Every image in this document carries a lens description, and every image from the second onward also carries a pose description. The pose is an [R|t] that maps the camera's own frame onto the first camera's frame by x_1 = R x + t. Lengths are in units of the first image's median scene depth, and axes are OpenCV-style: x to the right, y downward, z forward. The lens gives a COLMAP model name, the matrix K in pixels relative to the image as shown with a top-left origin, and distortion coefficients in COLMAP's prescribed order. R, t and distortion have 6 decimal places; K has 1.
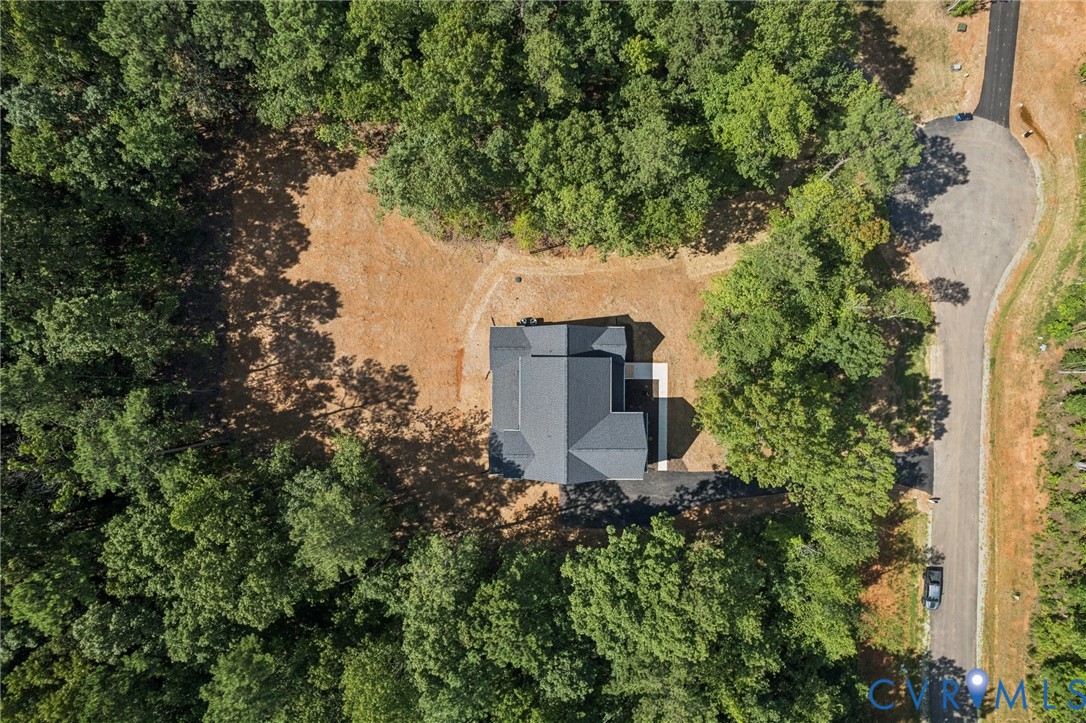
lens RADIAL K [[697.5, 0, 543.0], [0, 697.5, 361.5], [0, 0, 1]] dist [-0.079304, 0.069755]
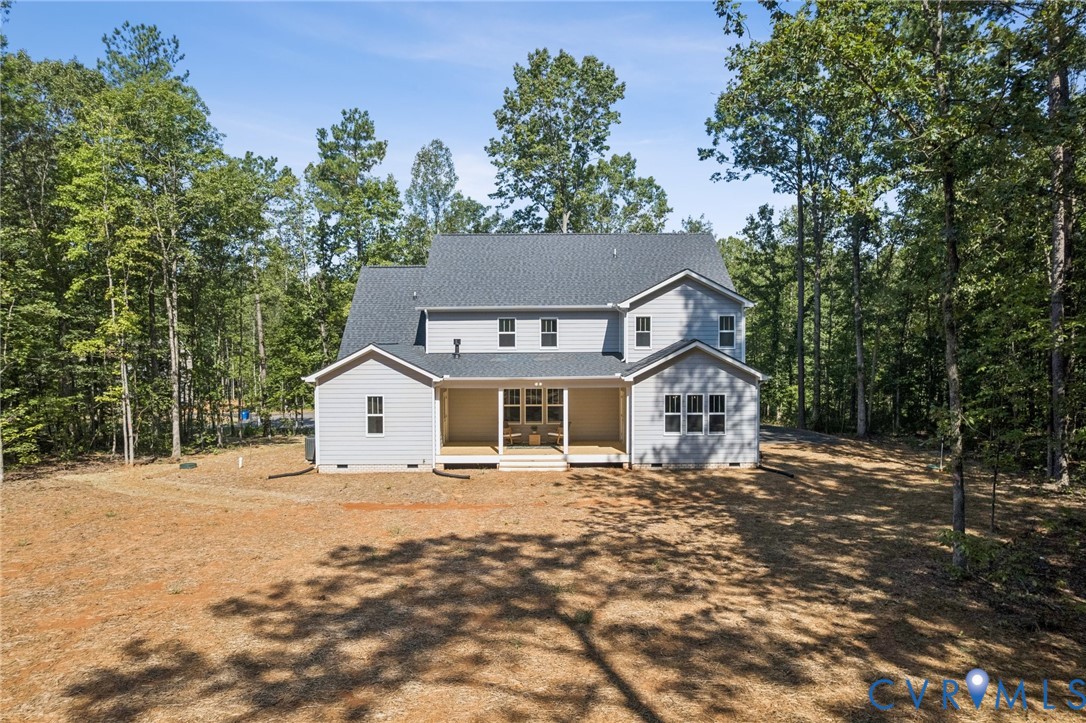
lens RADIAL K [[680.2, 0, 512.1], [0, 680.2, 361.6], [0, 0, 1]] dist [-0.071948, 0.062389]
pose [[0.023984, -0.023627, 0.999433, -0.377117], [0.999658, -0.009888, -0.024223, 0.056706], [0.010455, 0.999672, 0.023382, 0.949406]]
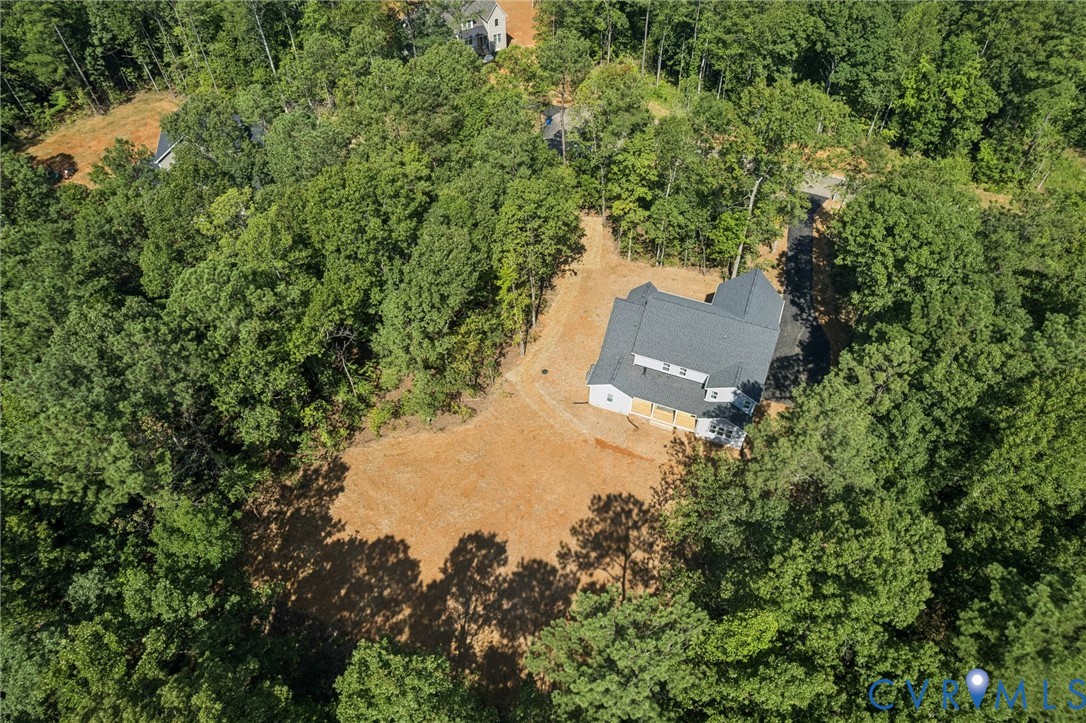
lens RADIAL K [[697.5, 0, 543.0], [0, 697.5, 361.5], [0, 0, 1]] dist [-0.079304, 0.069755]
pose [[0.366559, -0.705115, 0.606998, -0.602718], [0.930395, 0.277832, -0.239112, 0.101107], [-0.000042, 0.652397, 0.757877, 0.284476]]
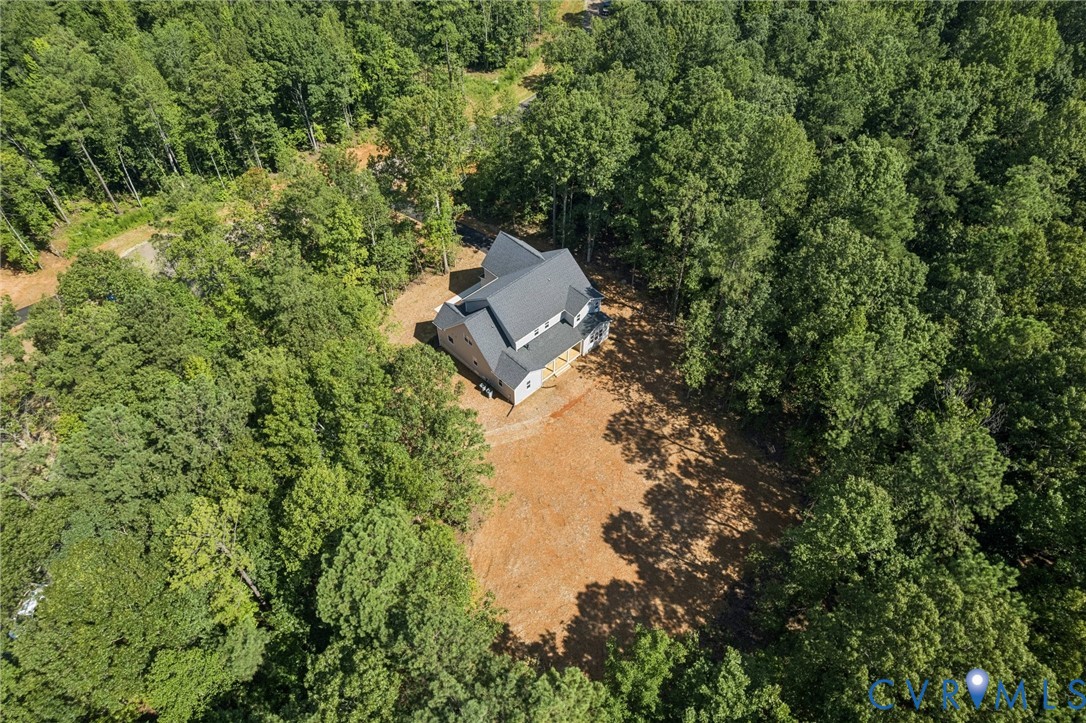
lens RADIAL K [[703.9, 0, 543.0], [0, 703.9, 361.5], [0, 0, 1]] dist [-0.003816, -0.086814]
pose [[-0.694601, -0.536711, 0.479030, -0.551487], [0.719350, -0.510740, 0.470830, -0.460558], [-0.008040, 0.671629, 0.740844, 0.209102]]
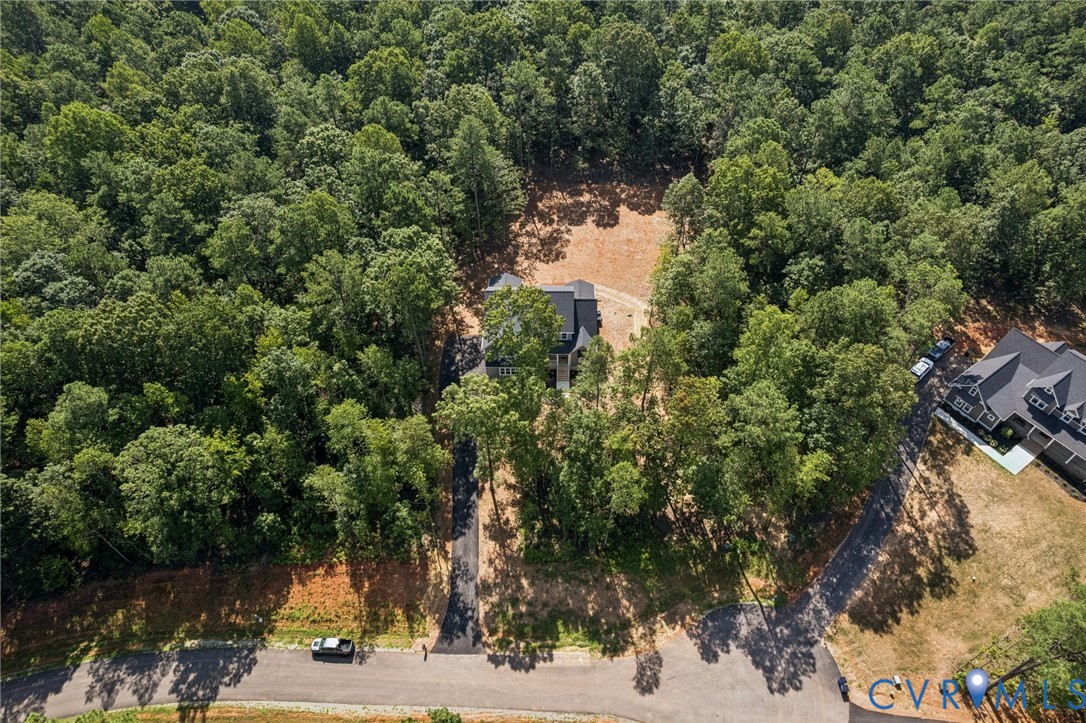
lens RADIAL K [[697.5, 0, 543.0], [0, 697.5, 361.5], [0, 0, 1]] dist [-0.079304, 0.069755]
pose [[-0.018512, 0.746540, -0.665083, 0.964908], [-0.999569, 0.001340, 0.029326, 0.011799], [0.022785, 0.665340, 0.746193, 0.032421]]
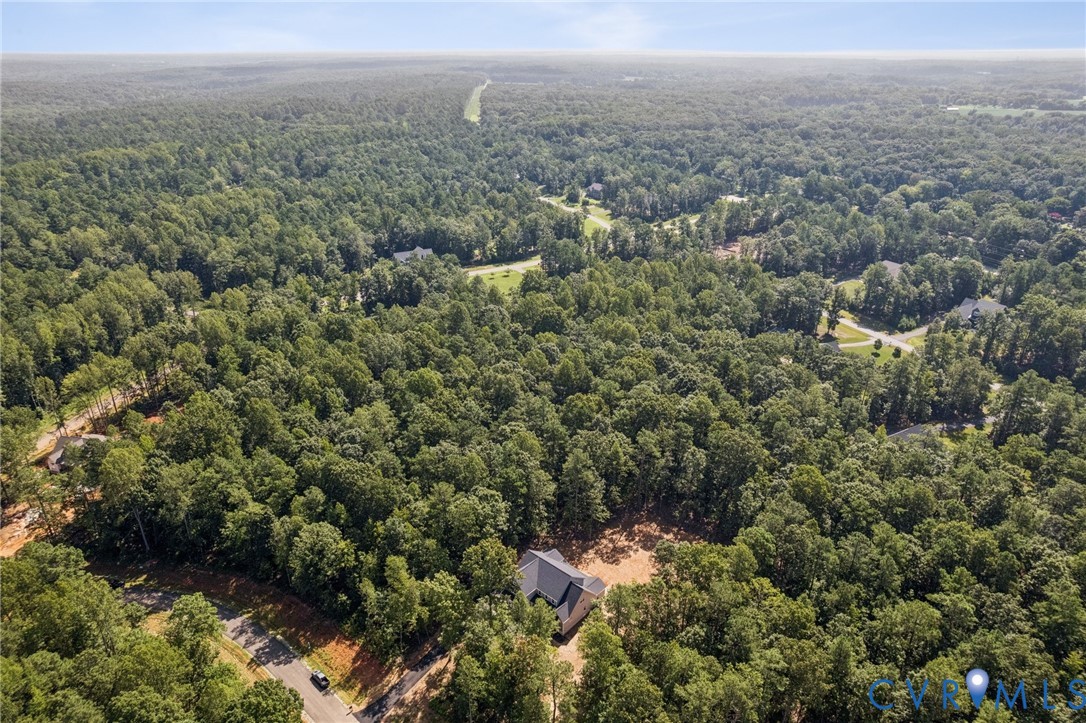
lens RADIAL K [[703.9, 0, 543.0], [0, 703.9, 361.5], [0, 0, 1]] dist [-0.003816, -0.086814]
pose [[-0.673480, 0.304174, -0.673723, 1.188774], [-0.739178, -0.269300, 0.617327, -0.966415], [0.006341, 0.913759, 0.406207, -0.414897]]
